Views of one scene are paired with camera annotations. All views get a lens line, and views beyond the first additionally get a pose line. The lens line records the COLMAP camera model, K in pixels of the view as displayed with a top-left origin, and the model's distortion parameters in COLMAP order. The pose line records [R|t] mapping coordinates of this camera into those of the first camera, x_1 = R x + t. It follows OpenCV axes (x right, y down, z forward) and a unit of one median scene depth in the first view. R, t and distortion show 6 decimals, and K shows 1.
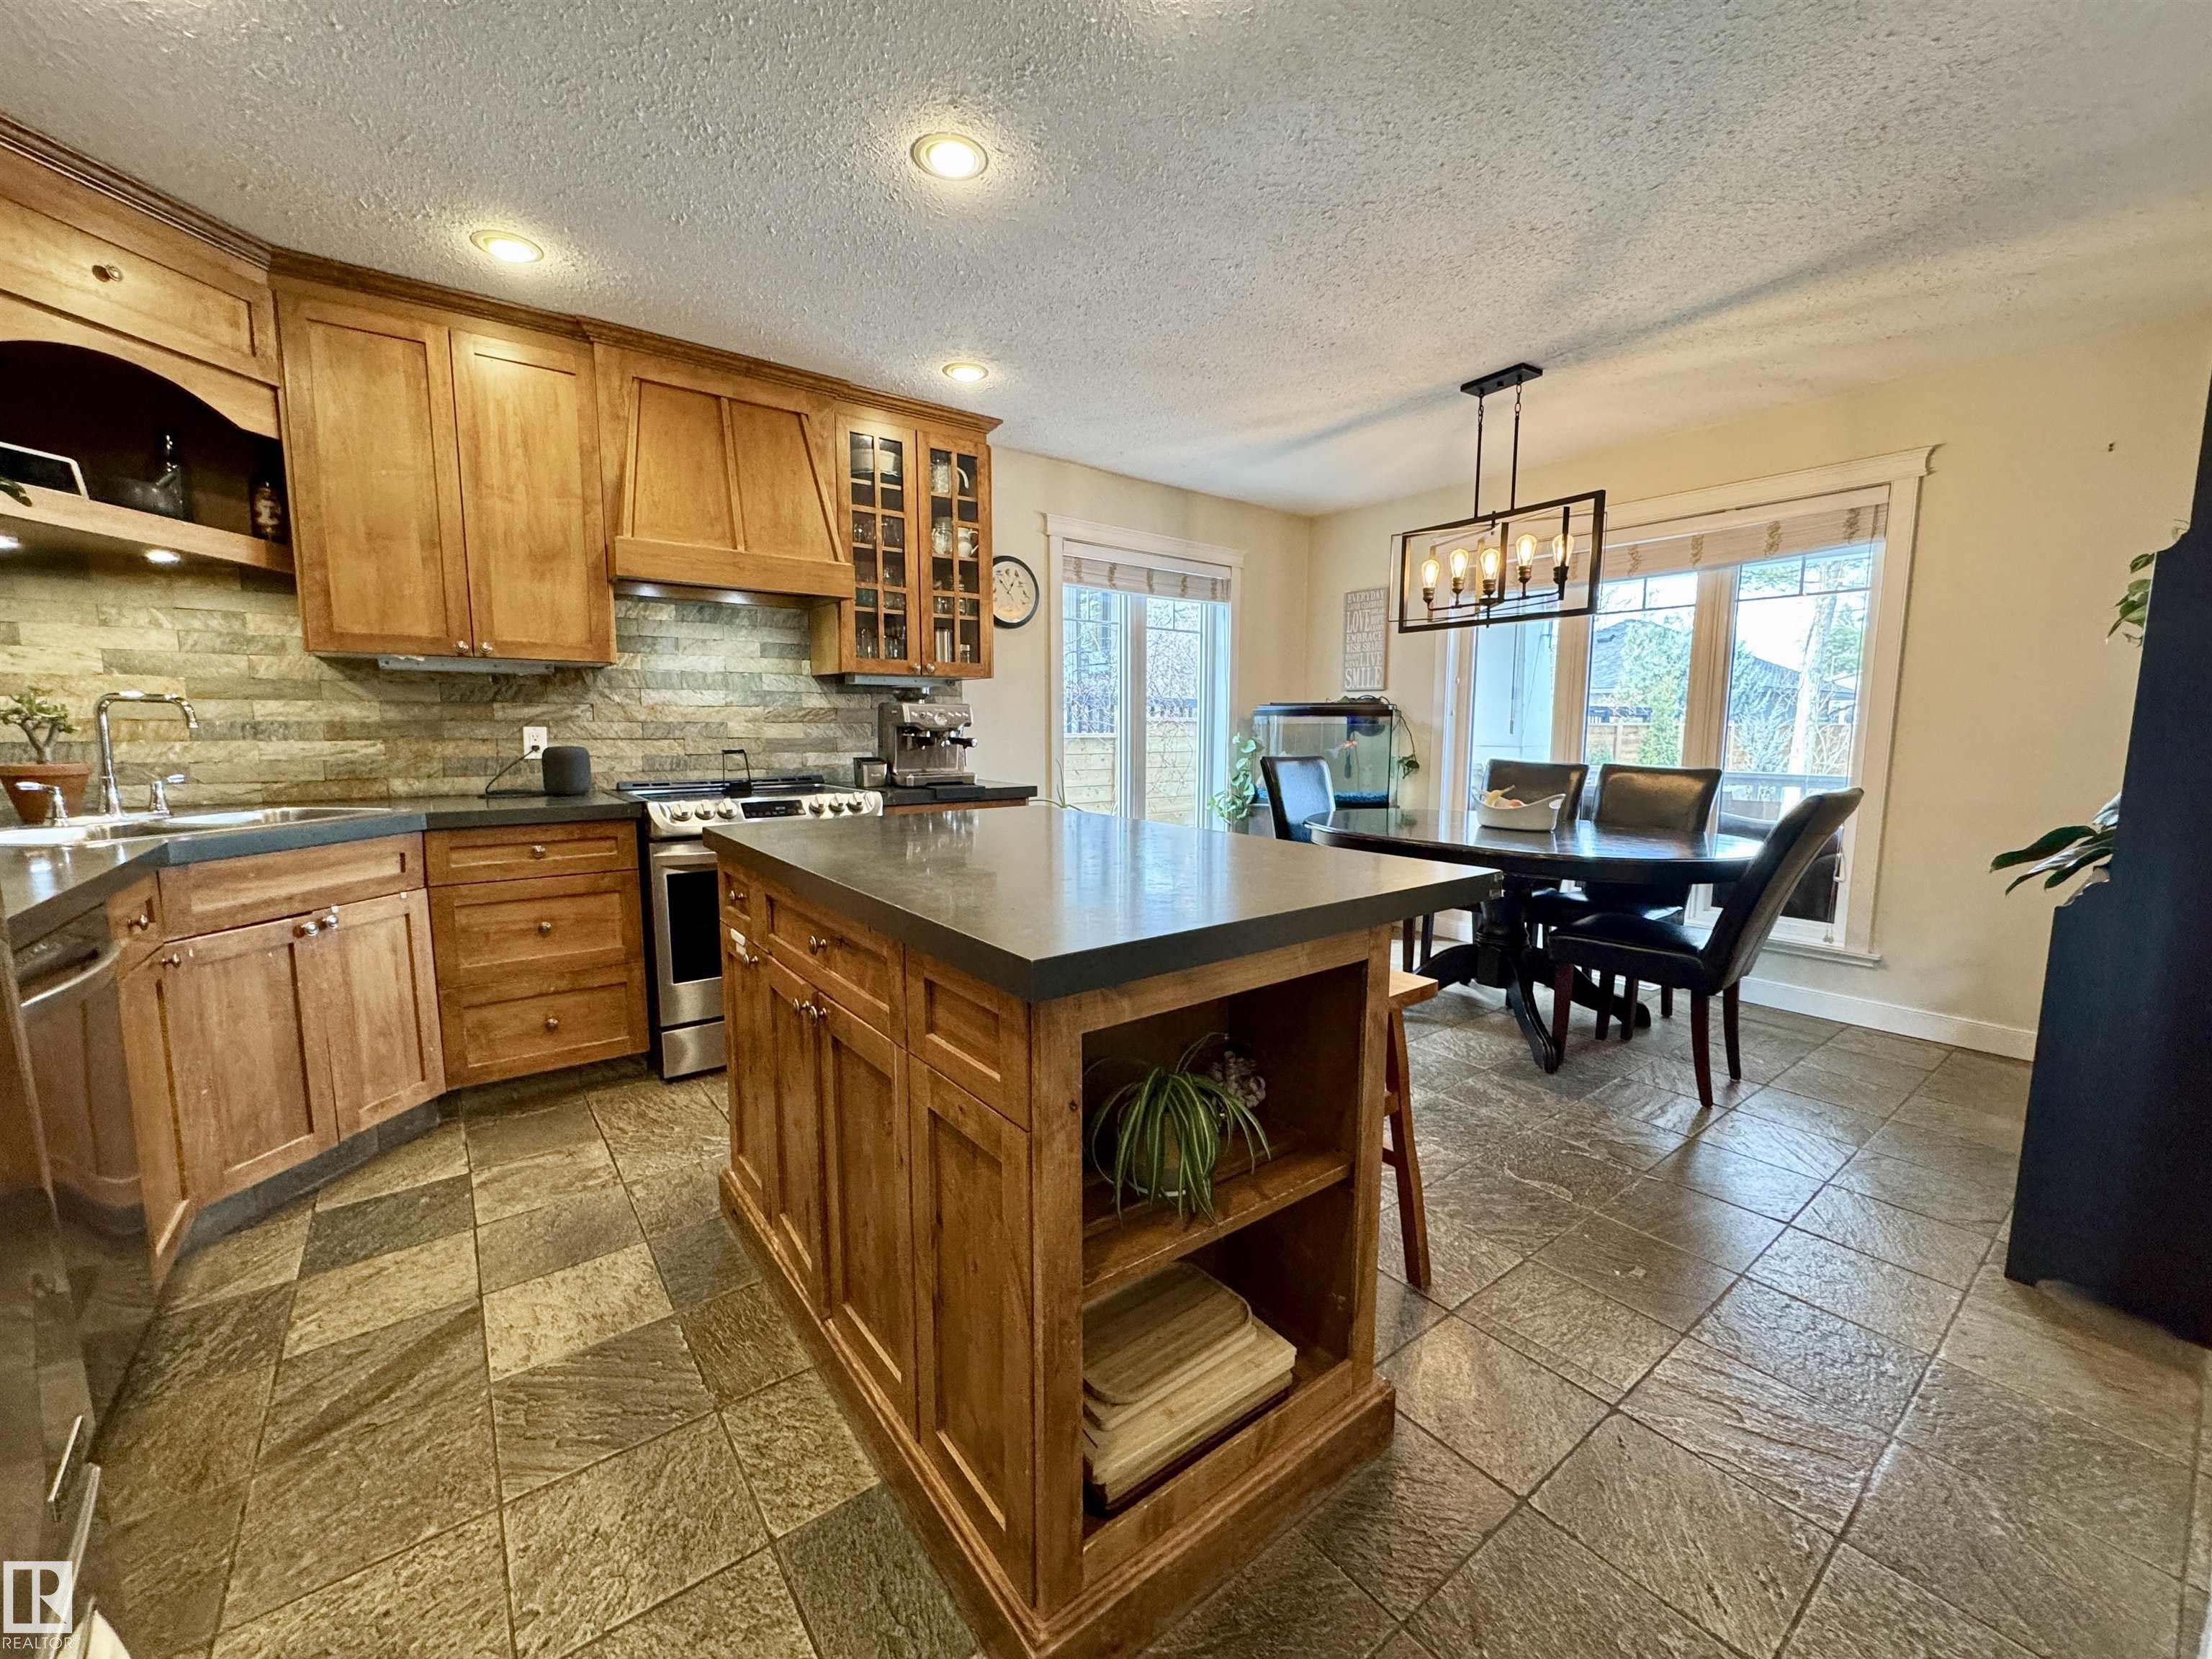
lens RADIAL K [[876.8, 0, 1103.9], [0, 876.8, 829.3], [0, 0, 1]] dist [-0.001075, -0.000413]
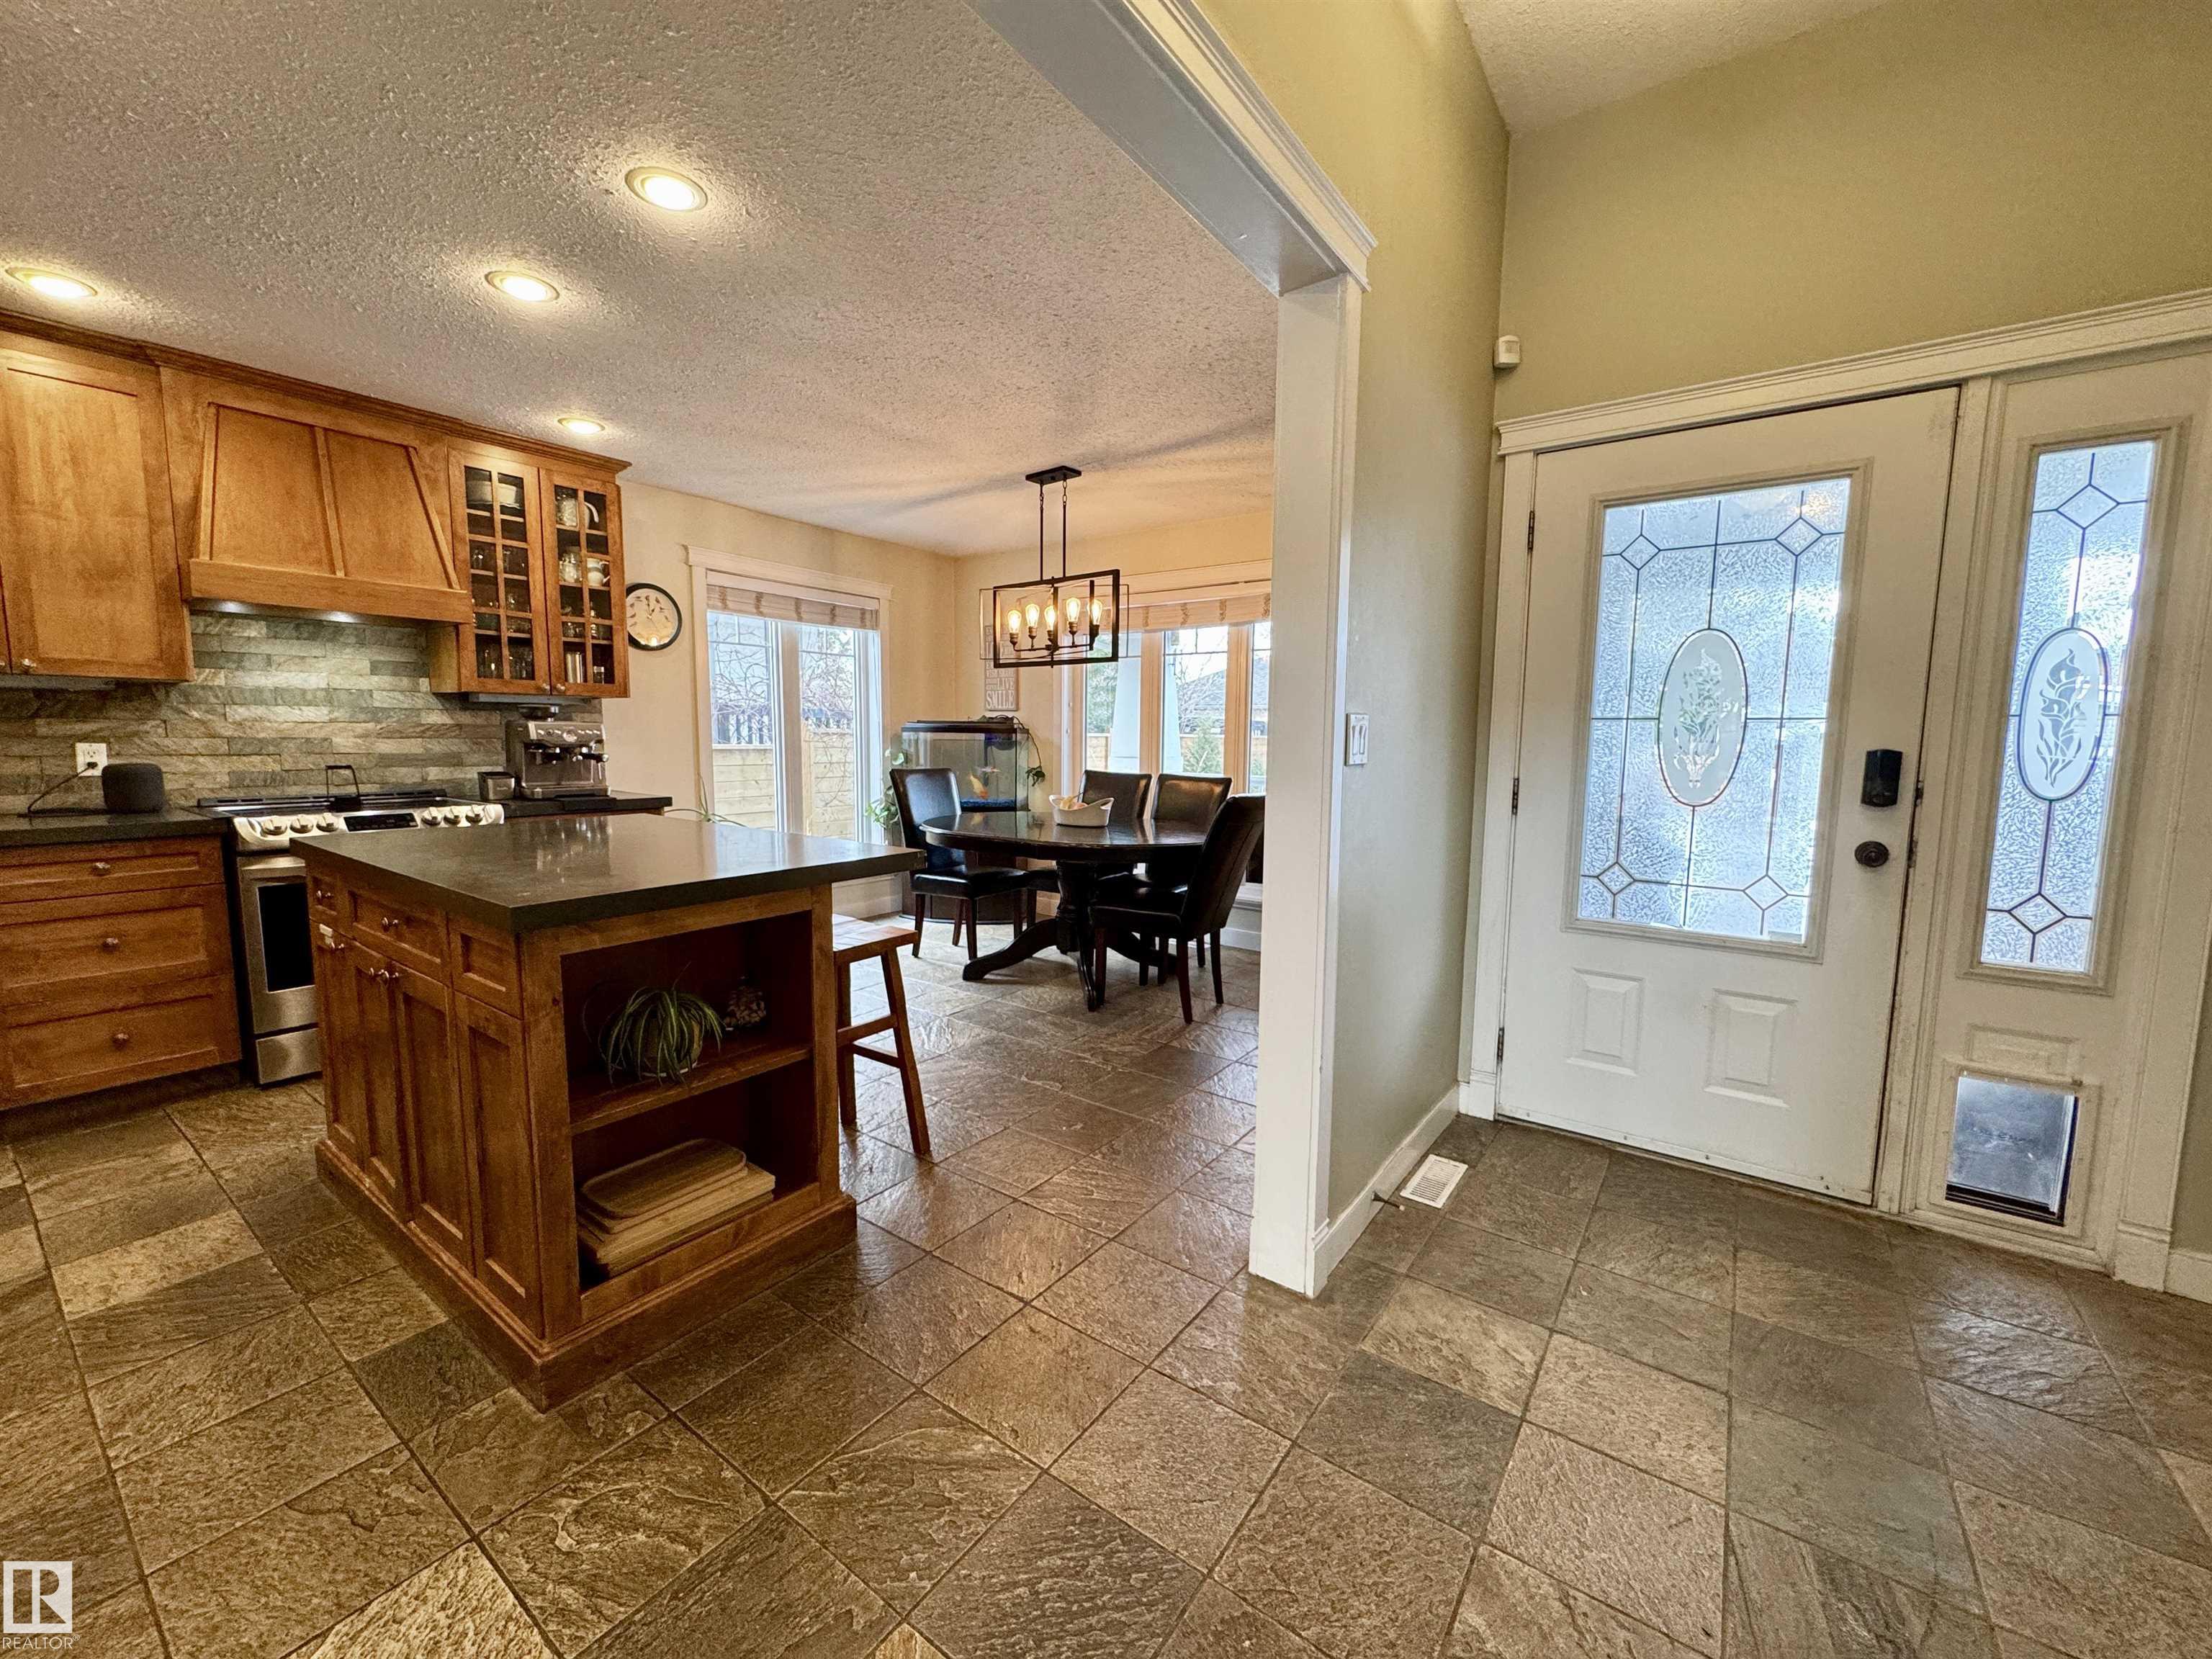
lens RADIAL K [[880.3, 0, 1103.1], [0, 880.3, 828.7], [0, 0, 1]] dist [-0.005201, 0.001216]
pose [[0.957846, -0.023211, 0.286344, 0.153818], [0.025674, 0.999659, -0.004849, 0.012448], [-0.286134, 0.011996, 0.958114, -0.264874]]
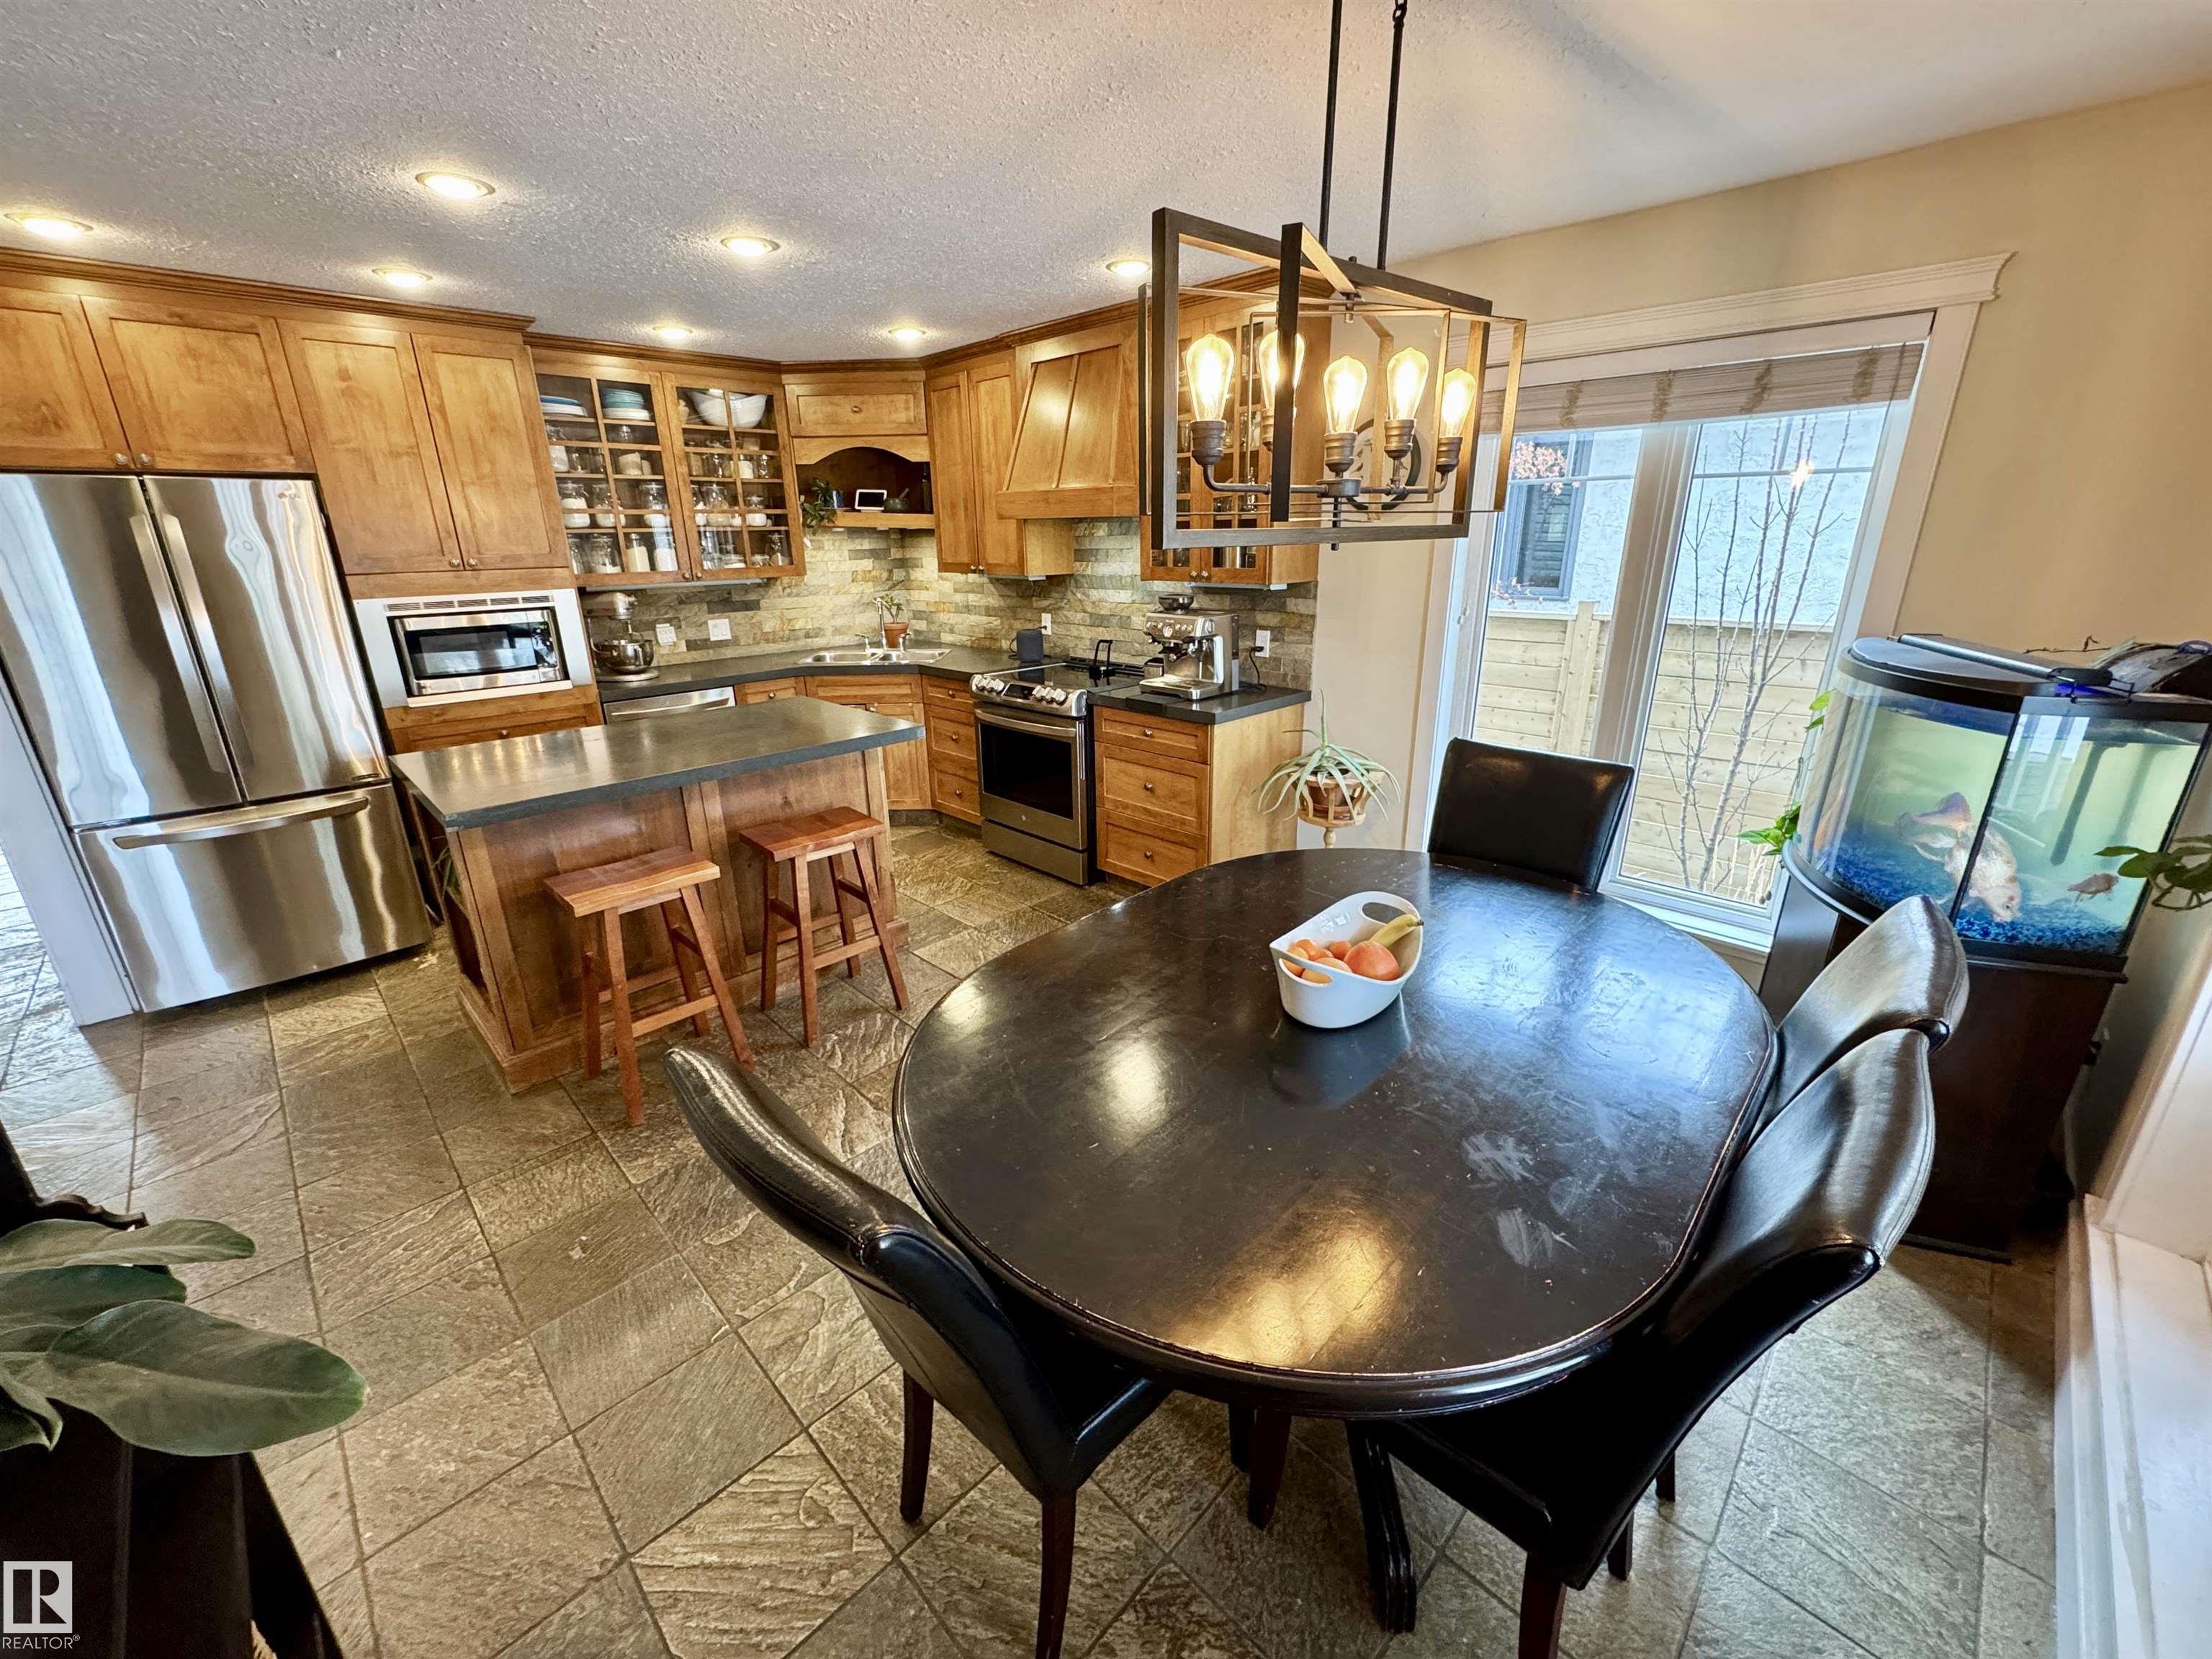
lens RADIAL K [[880.3, 0, 1103.1], [0, 880.3, 828.7], [0, 0, 1]] dist [-0.005201, 0.001216]
pose [[0.133230, 0.310645, -0.941143, 0.981295], [-0.103761, 0.948762, 0.298471, -0.239688], [0.985639, 0.057889, 0.158636, 0.909988]]
